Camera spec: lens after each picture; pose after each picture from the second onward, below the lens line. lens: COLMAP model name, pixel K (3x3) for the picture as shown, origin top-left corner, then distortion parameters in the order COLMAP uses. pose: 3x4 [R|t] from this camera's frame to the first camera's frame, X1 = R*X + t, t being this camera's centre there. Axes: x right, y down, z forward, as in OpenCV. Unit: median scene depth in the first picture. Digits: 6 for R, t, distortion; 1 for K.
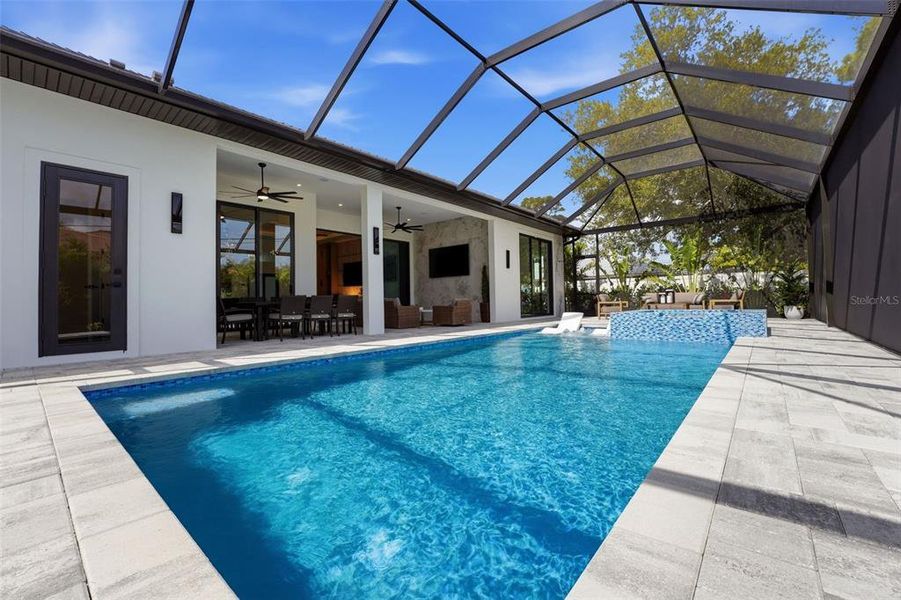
lens RADIAL K [[366.9, 0, 449.9], [0, 366.9, 300.1], [0, 0, 1]] dist [-0.024681, 0.001951]
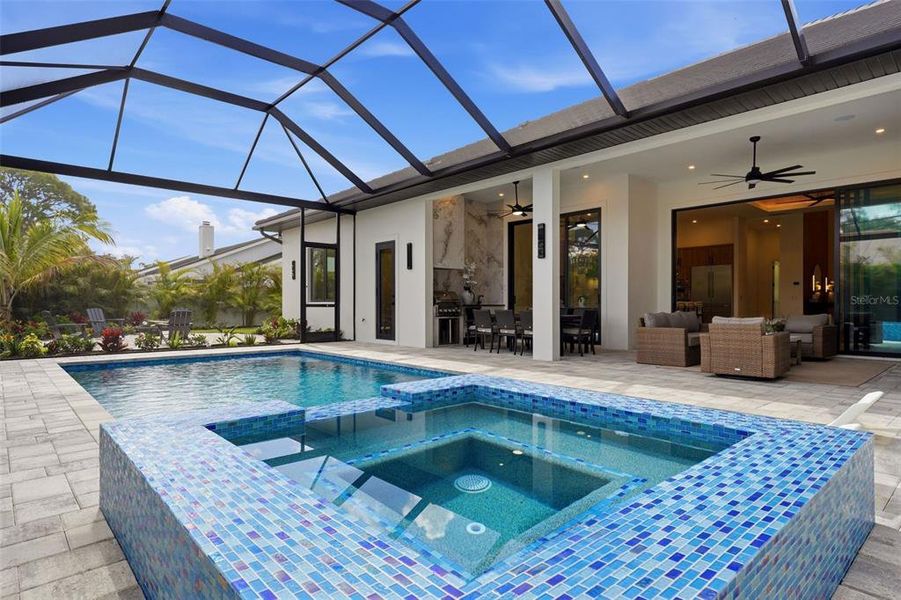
lens RADIAL K [[492.6, 0, 448.9], [0, 492.6, 303.2], [0, 0, 1]] dist [0.003524, 0.002224]
pose [[-0.141393, 0.022017, -0.989709, 0.951995], [0.023723, 0.999541, 0.018847, -0.057002], [0.989669, -0.020814, -0.141850, 1.058848]]
